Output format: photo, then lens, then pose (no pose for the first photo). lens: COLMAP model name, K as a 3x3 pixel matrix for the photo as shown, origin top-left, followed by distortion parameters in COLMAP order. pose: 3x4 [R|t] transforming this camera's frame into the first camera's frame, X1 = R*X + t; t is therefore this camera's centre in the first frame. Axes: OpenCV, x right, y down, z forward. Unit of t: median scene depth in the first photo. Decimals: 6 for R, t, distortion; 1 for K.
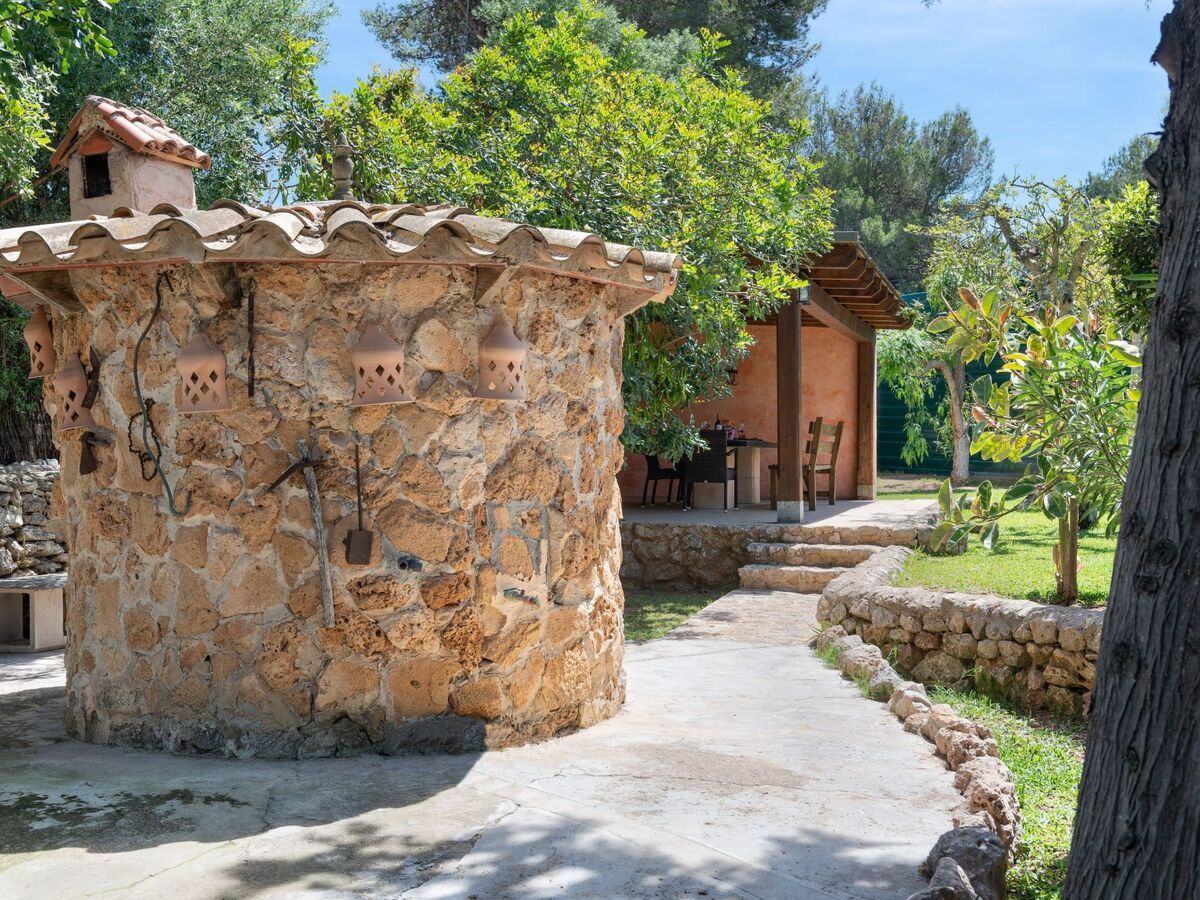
lens RADIAL K [[1421.8, 0, 600.0], [0, 1421.8, 450.0], [0, 0, 1]] dist [-0.006333, -0.009116]
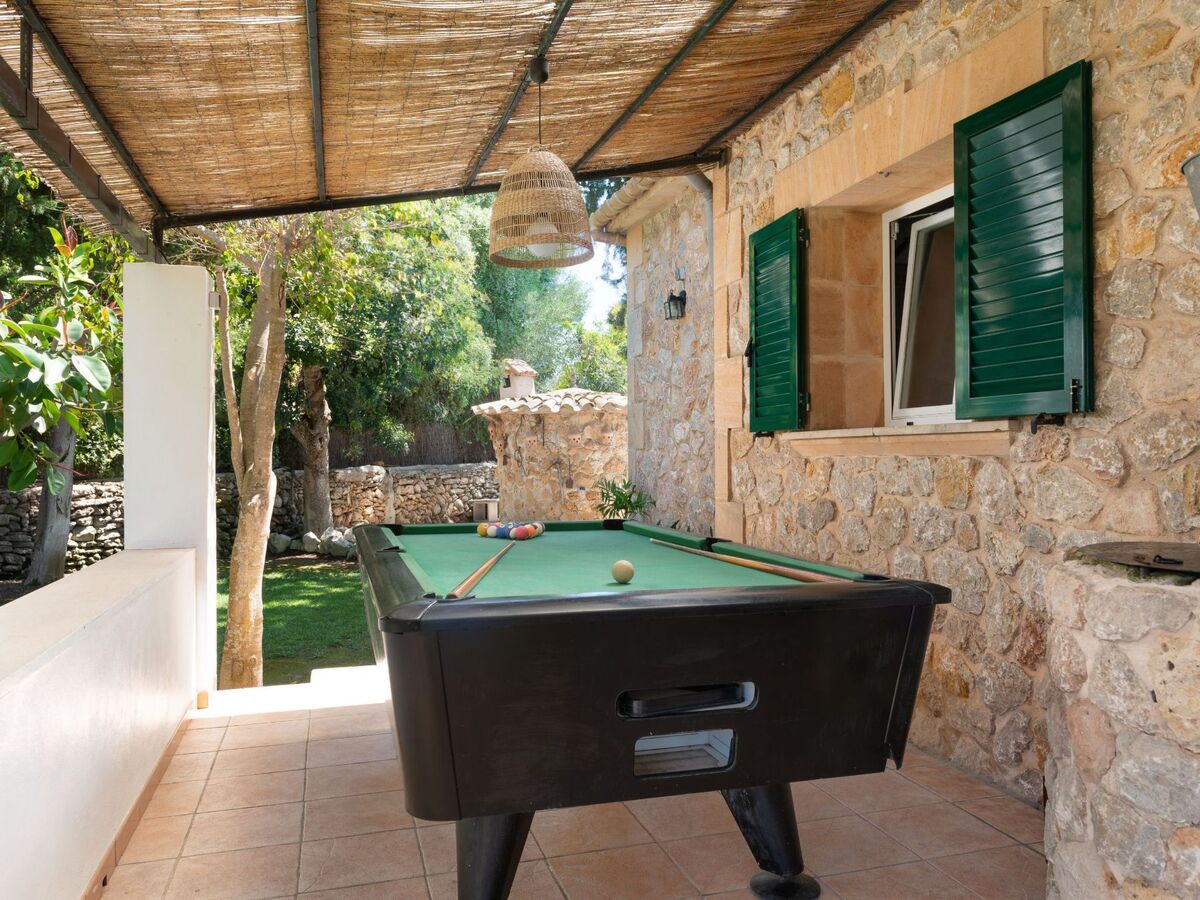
lens RADIAL K [[905.3, 0, 600.0], [0, 905.3, 450.0], [0, 0, 1]] dist [0.004316, 0.001086]
pose [[0.970591, -0.005755, -0.240664, 0.509871], [0.005485, 0.999983, -0.001792, -0.020917], [0.240671, 0.000419, 0.970607, -1.399418]]
